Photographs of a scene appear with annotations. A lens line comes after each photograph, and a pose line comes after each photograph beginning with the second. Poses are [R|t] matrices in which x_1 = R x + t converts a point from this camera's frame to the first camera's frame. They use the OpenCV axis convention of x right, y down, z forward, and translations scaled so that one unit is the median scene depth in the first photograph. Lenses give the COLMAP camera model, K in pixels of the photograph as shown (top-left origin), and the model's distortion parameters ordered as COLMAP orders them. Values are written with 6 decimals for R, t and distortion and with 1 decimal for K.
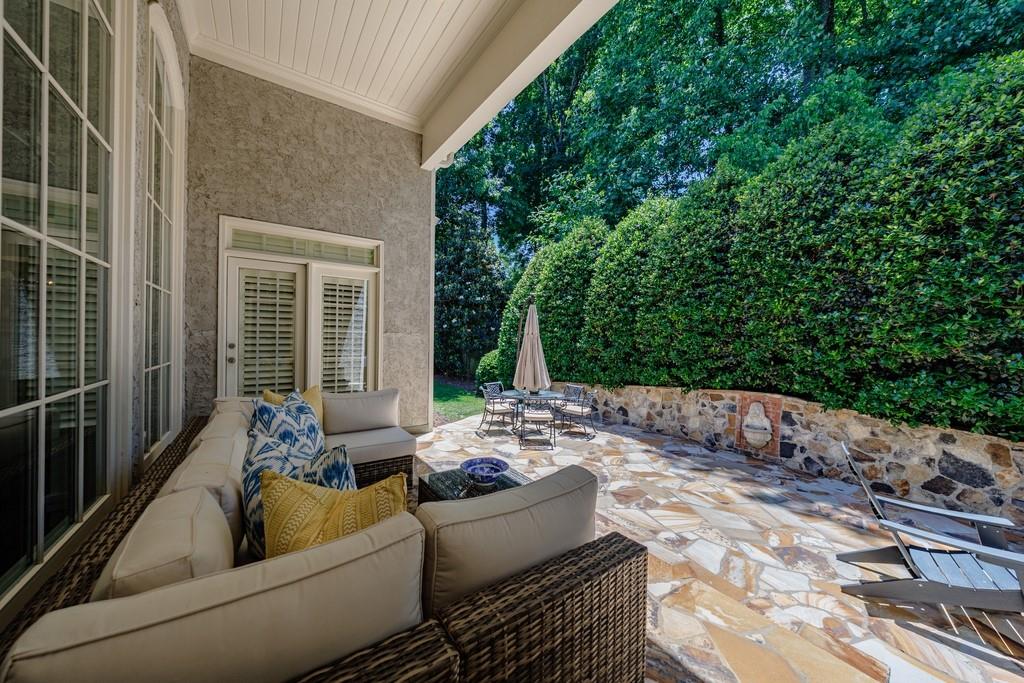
lens RADIAL K [[355.0, 0, 504.9], [0, 355.0, 338.6], [0, 0, 1]] dist [-0.006097, -0.000058]
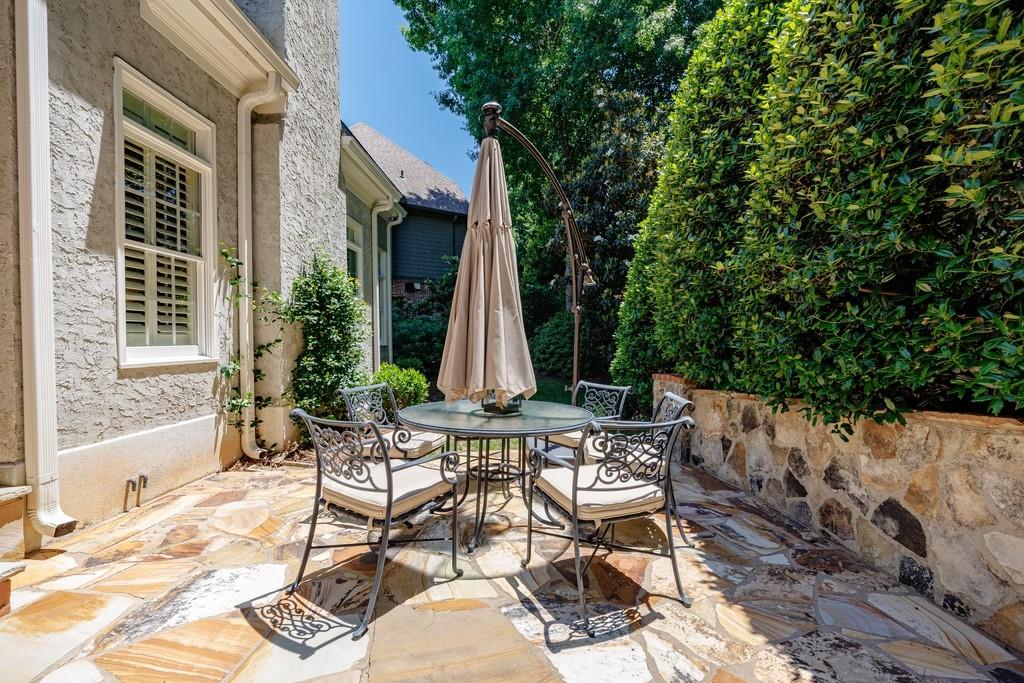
lens RADIAL K [[432.6, 0, 504.0], [0, 432.6, 338.5], [0, 0, 1]] dist [0.000313, 0.000177]
pose [[0.799792, -0.021342, -0.599898, 0.444463], [0.019490, 0.999764, -0.009583, 0.124833], [0.599961, -0.004028, 0.800019, 0.929772]]
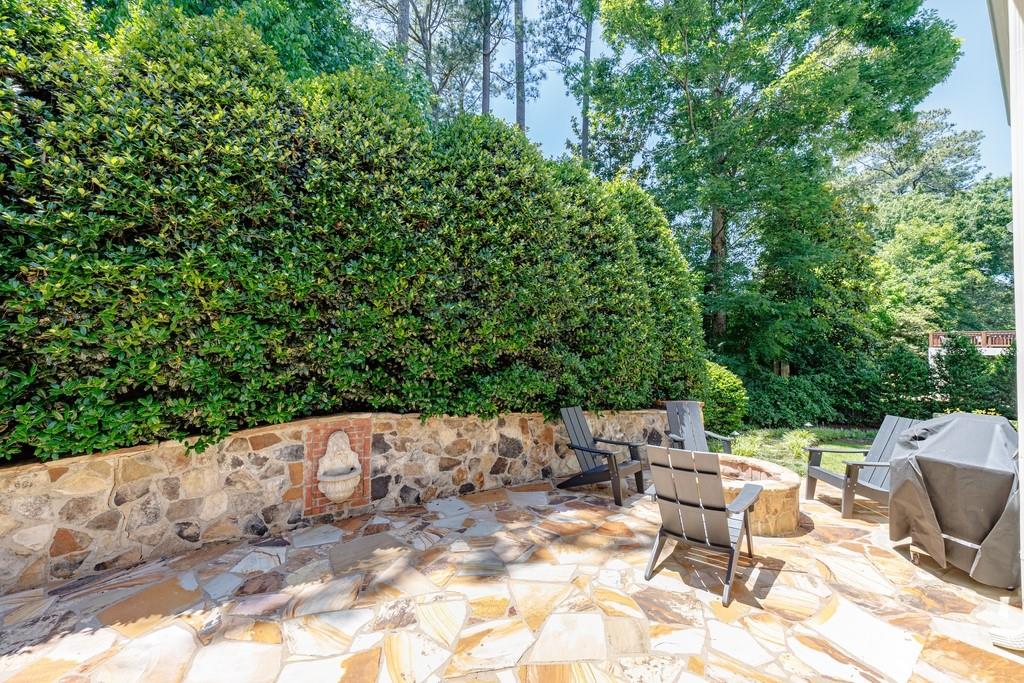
lens RADIAL K [[403.9, 0, 501.6], [0, 403.9, 338.3], [0, 0, 1]] dist [-0.002216, -0.000350]
pose [[-0.032360, 0.005595, 0.999461, -0.033201], [-0.002260, 0.999981, -0.005671, 0.014888], [-0.999474, -0.002442, -0.032347, 0.783403]]
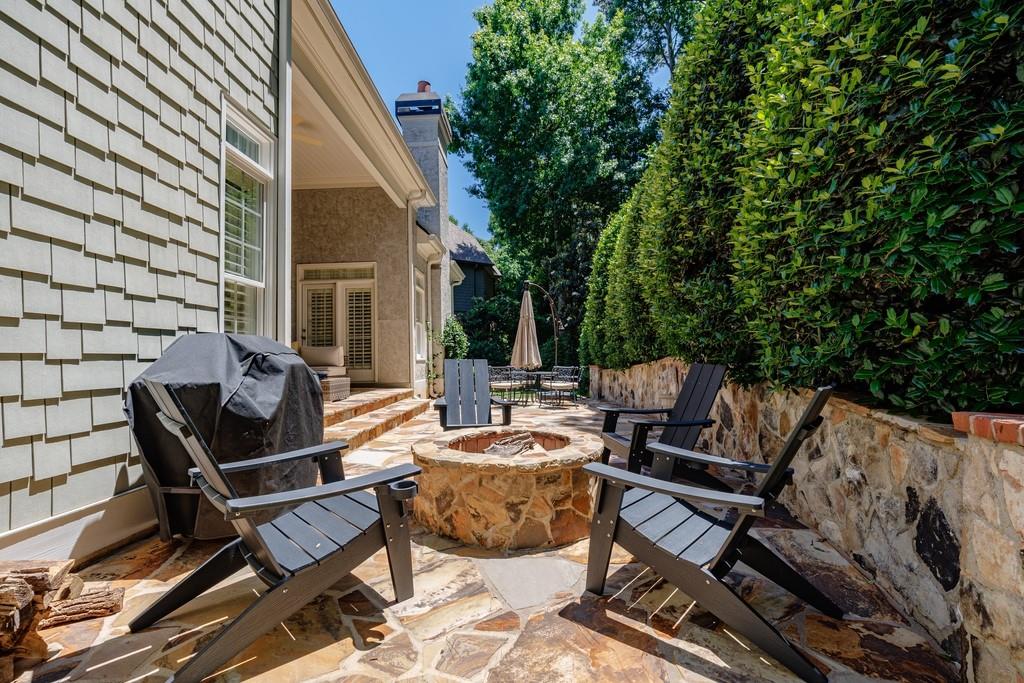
lens RADIAL K [[432.6, 0, 504.0], [0, 432.6, 338.5], [0, 0, 1]] dist [0.000313, 0.000177]
pose [[0.800200, -0.056716, -0.597046, 1.115377], [0.030296, 0.998070, -0.054206, 0.166712], [0.598968, 0.025287, 0.800374, -0.165767]]
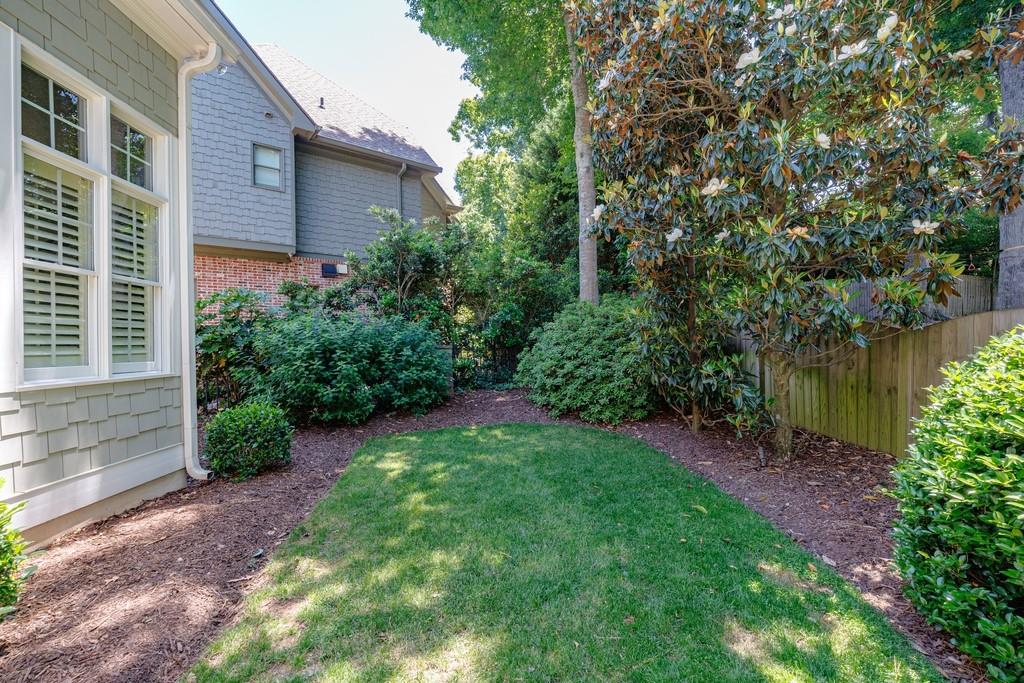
lens RADIAL K [[426.1, 0, 512.0], [0, 426.1, 341.5], [0, 0, 1]] dist [0.000754, 0.000055]
pose [[0.843028, -0.039864, -0.536391, -0.304469], [0.035149, 0.999201, -0.019018, 0.102417], [0.536720, -0.002821, 0.843756, 1.931016]]
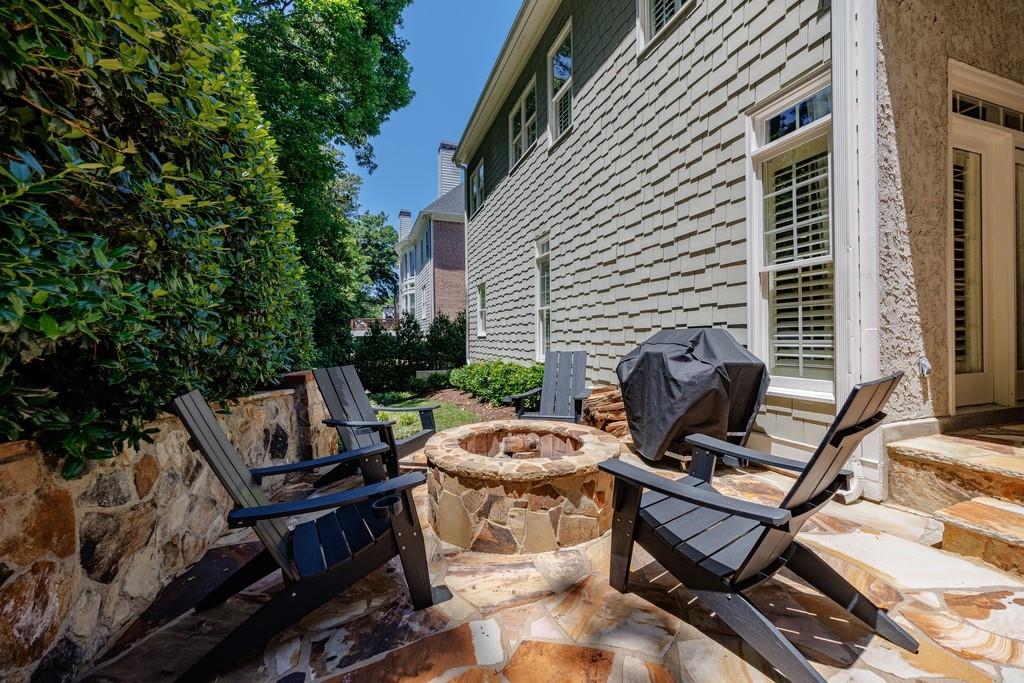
lens RADIAL K [[403.1, 0, 511.1], [0, 403.1, 339.2], [0, 0, 1]] dist [0.009814, -0.000296]
pose [[-0.967261, -0.006521, 0.253699, 0.650547], [-0.004116, 0.999941, 0.010007, 0.135091], [-0.253750, 0.008635, -0.967231, 0.811417]]
